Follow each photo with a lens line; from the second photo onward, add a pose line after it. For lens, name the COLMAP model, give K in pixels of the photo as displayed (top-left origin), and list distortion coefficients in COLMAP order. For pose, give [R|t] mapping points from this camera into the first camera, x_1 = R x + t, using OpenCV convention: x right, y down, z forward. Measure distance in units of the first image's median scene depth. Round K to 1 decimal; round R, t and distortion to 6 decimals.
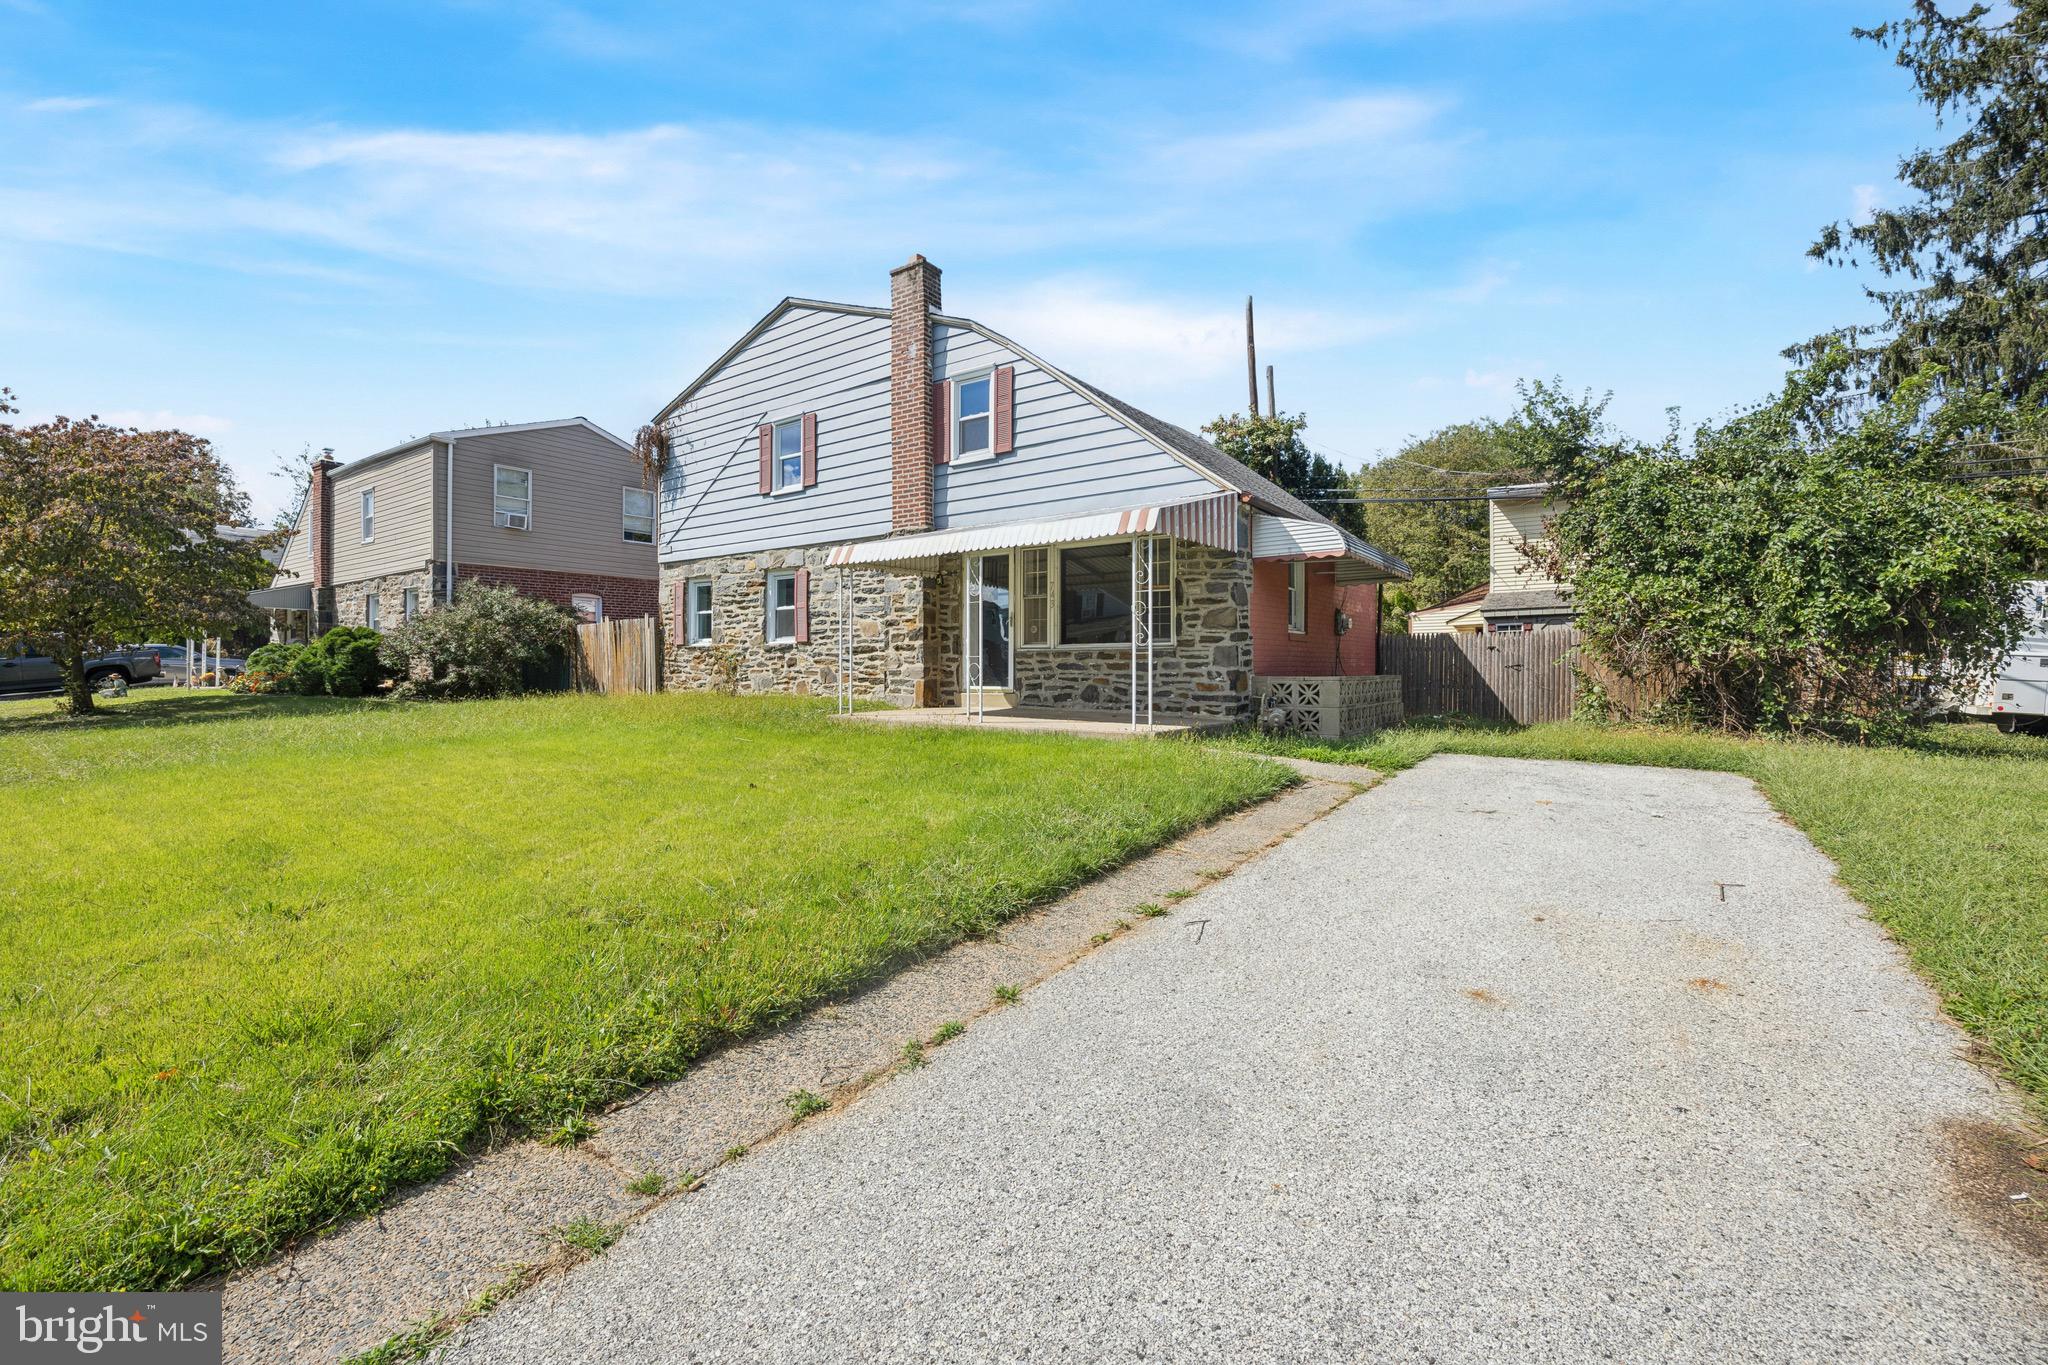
lens RADIAL K [[884.6, 0, 1039.5], [0, 884.6, 675.4], [0, 0, 1]] dist [-0.016239, -0.000373]
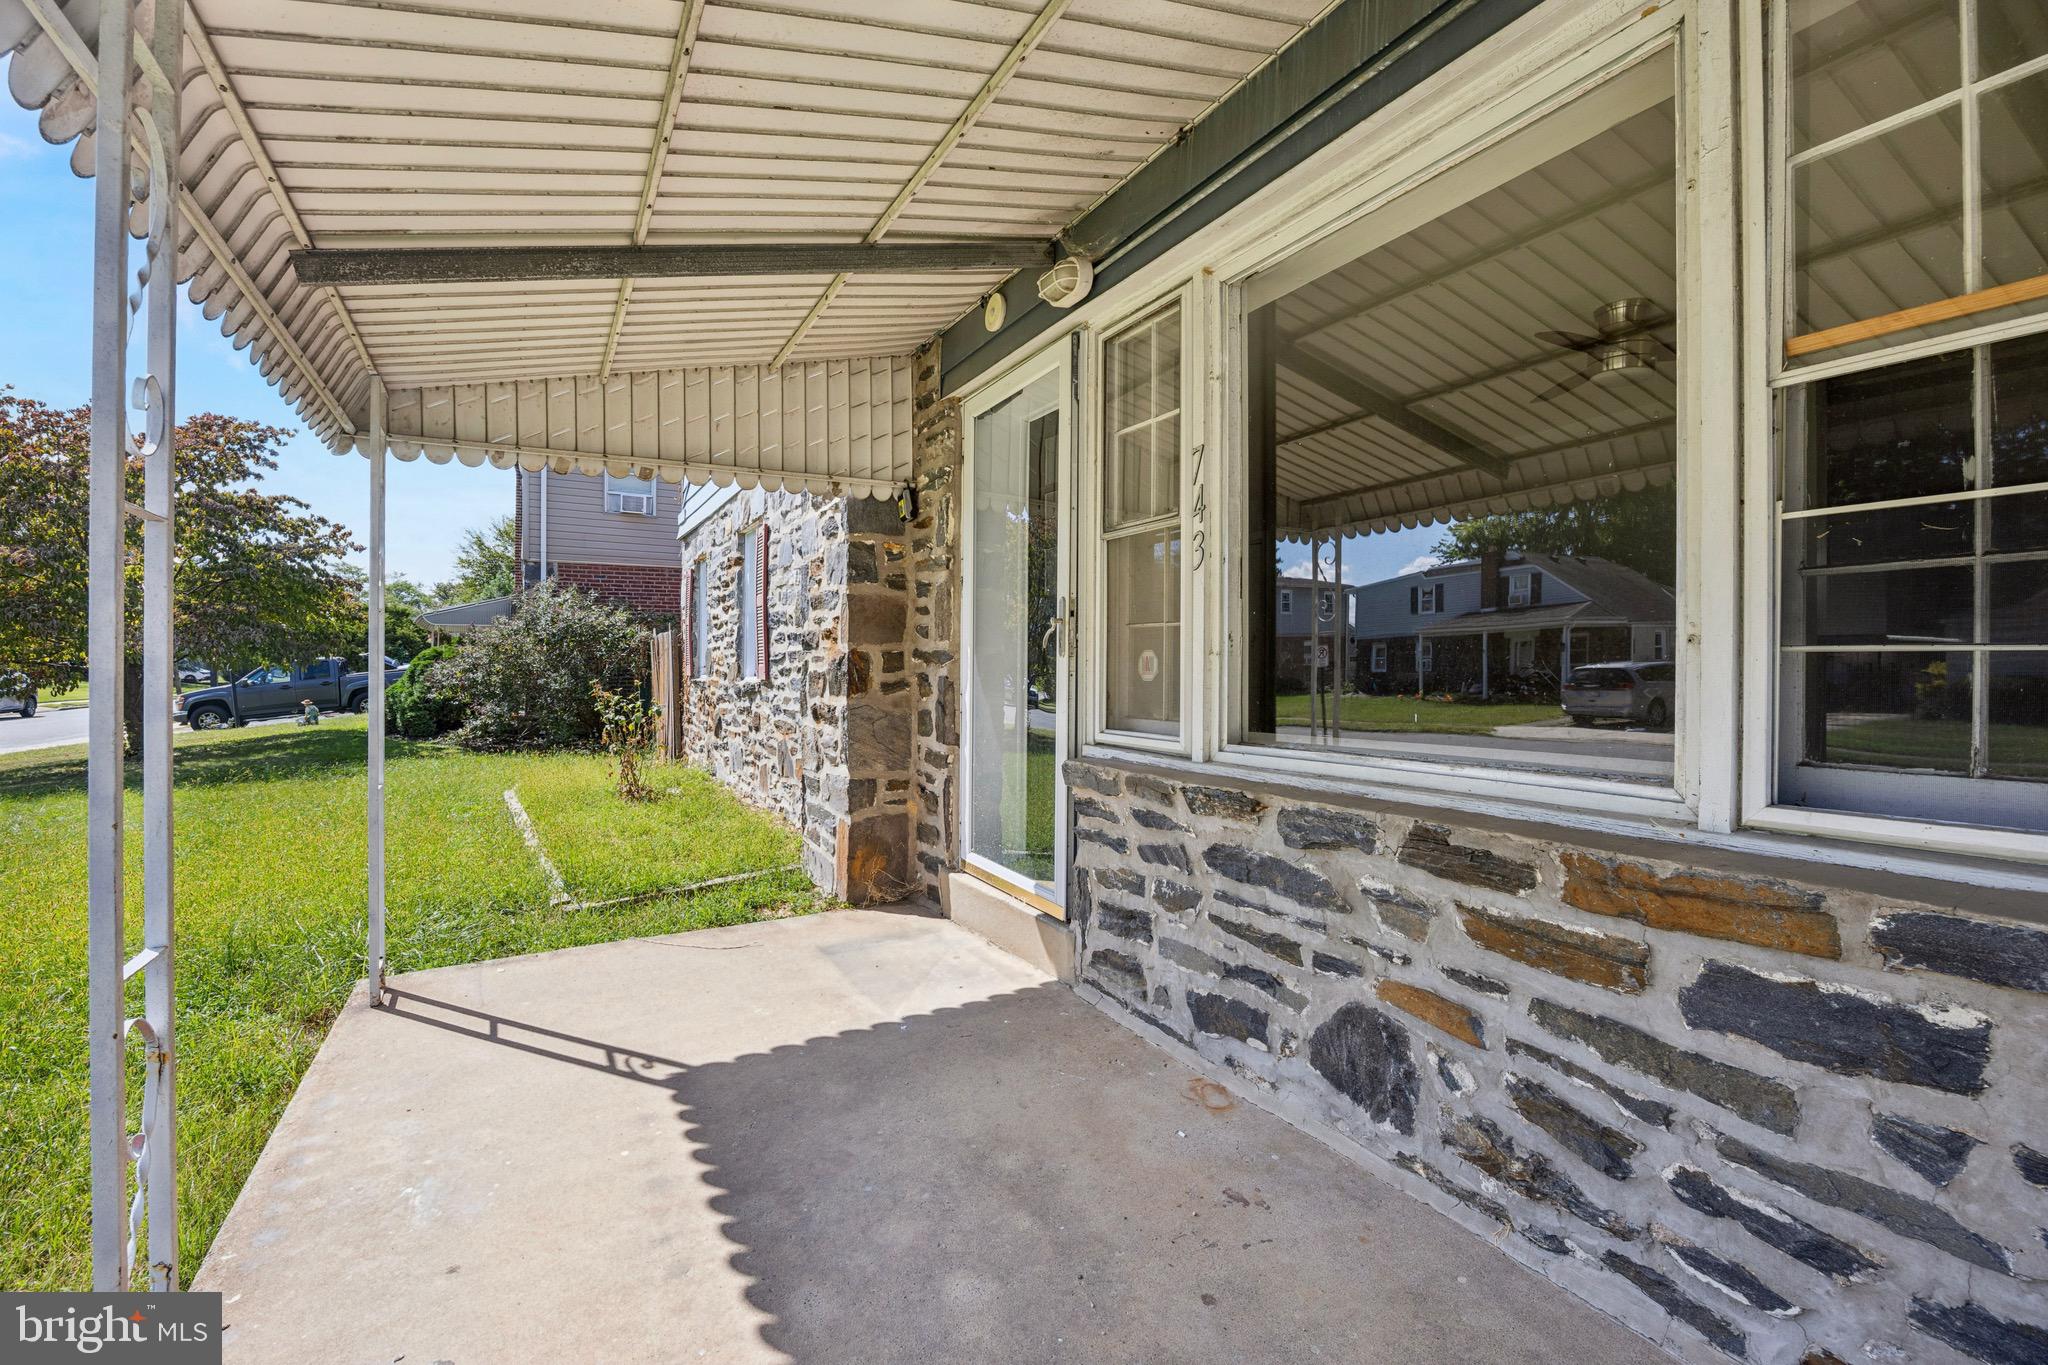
lens RADIAL K [[884.6, 0, 1018.6], [0, 884.6, 673.8], [0, 0, 1]] dist [-0.016239, -0.000373]
pose [[0.892947, 0.001673, -0.450159, 0.066484], [-0.000865, 0.999998, 0.001999, -0.047819], [0.450162, -0.001396, 0.892946, 0.734985]]
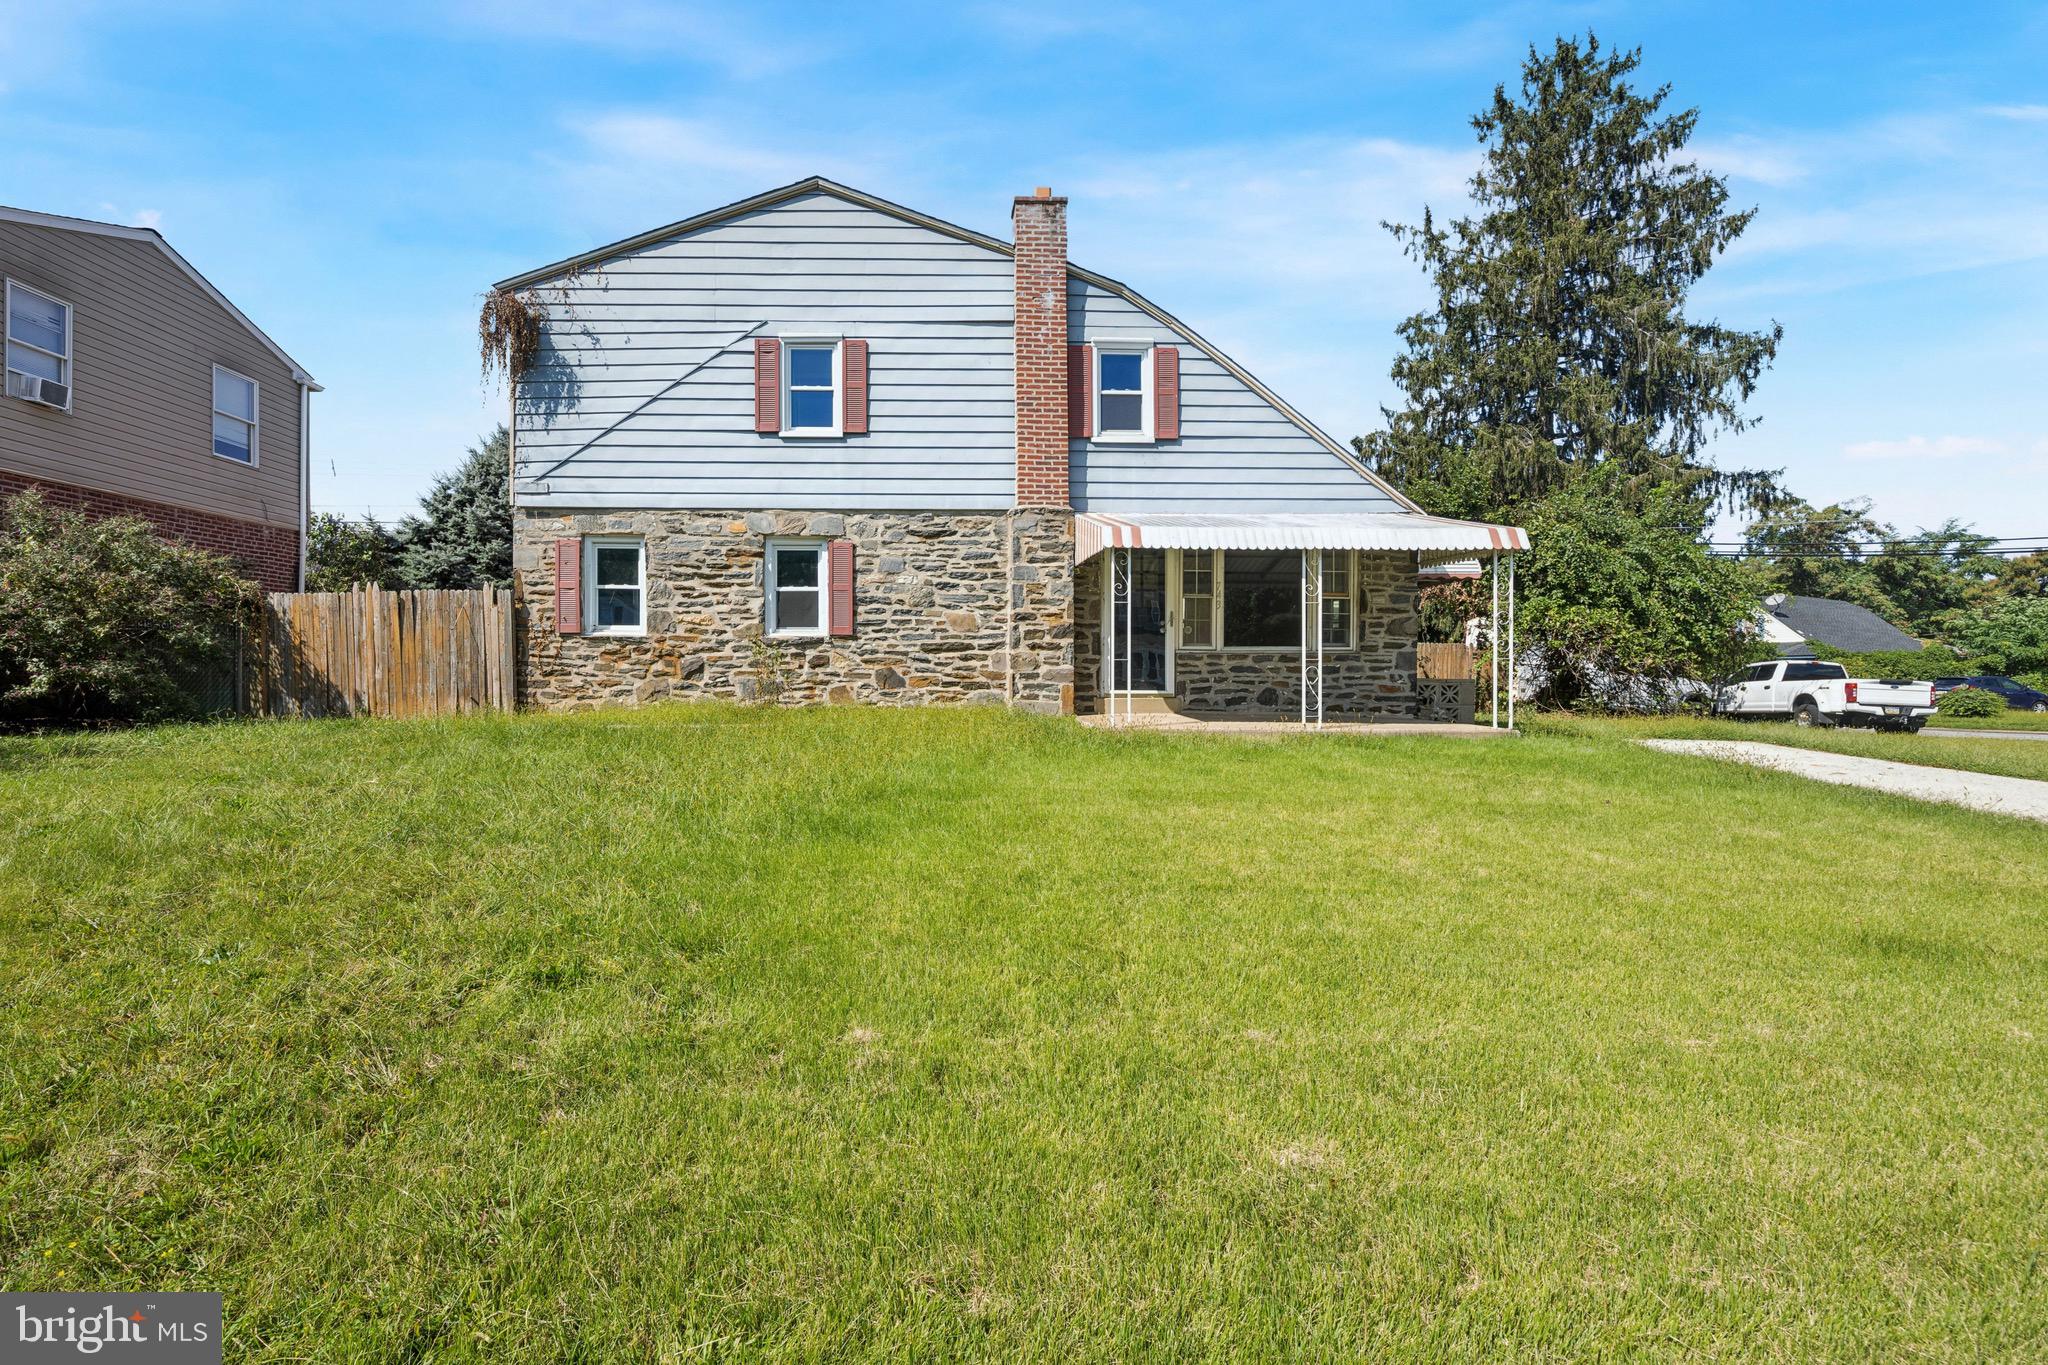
lens RADIAL K [[884.6, 0, 1018.6], [0, 884.6, 682.8], [0, 0, 1]] dist [-0.016239, -0.000373]
pose [[0.795577, -0.008544, 0.605793, -0.695623], [0.000336, 0.999907, 0.013661, -0.007822], [-0.605853, -0.010665, 0.795505, 0.334929]]
